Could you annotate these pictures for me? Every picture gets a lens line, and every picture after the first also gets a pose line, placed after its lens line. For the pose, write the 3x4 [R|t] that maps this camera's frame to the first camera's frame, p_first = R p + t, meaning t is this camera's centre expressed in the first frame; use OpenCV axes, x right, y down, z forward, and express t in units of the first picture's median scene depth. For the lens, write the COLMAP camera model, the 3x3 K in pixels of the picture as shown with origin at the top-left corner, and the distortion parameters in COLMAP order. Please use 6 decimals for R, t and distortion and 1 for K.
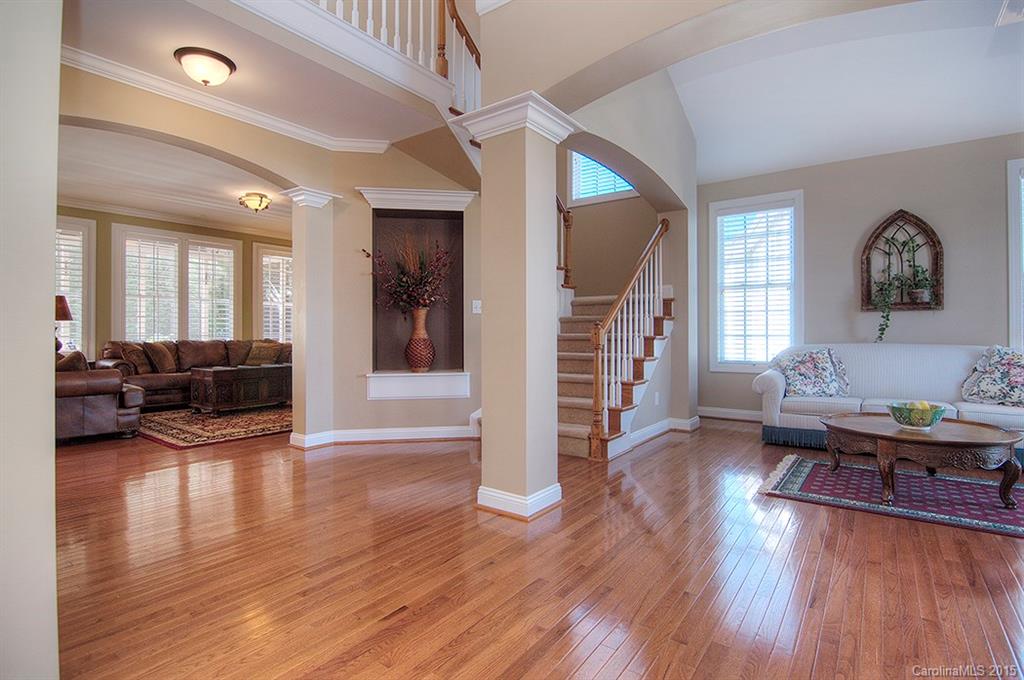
lens RADIAL K [[498.0, 0, 512.4], [0, 498.0, 337.0], [0, 0, 1]] dist [-0.015407, -0.003517]
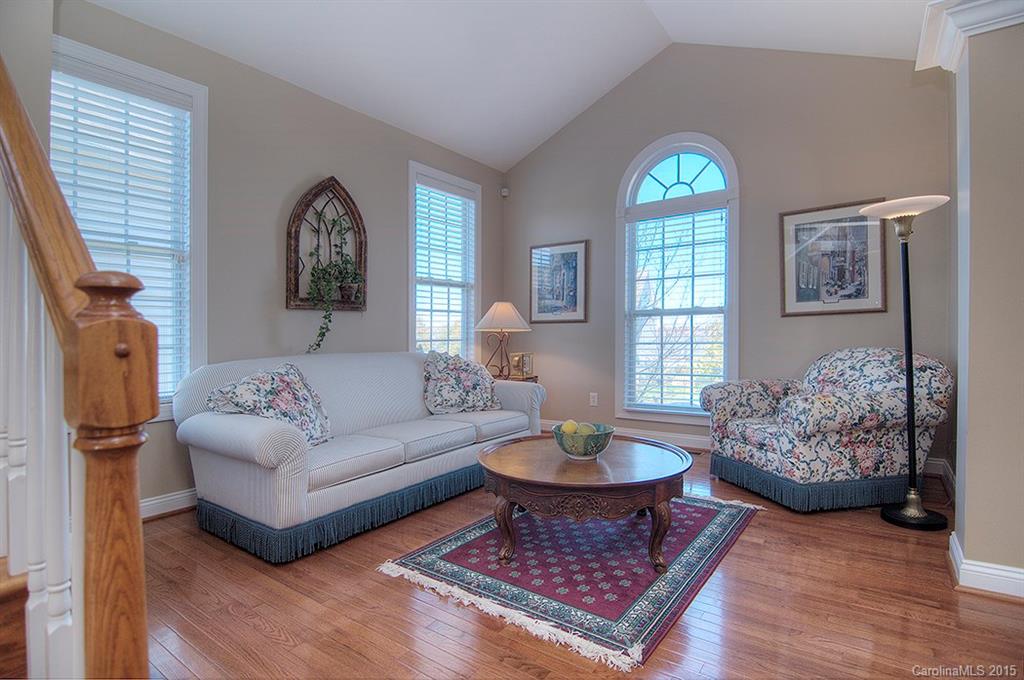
lens RADIAL K [[498.0, 0, 515.4], [0, 498.0, 339.6], [0, 0, 1]] dist [-0.015407, -0.003517]
pose [[-0.007362, -0.008805, 0.999934, 0.018273], [0.024229, 0.999666, 0.008981, -0.007552], [-0.999679, 0.024293, -0.007146, 0.728313]]
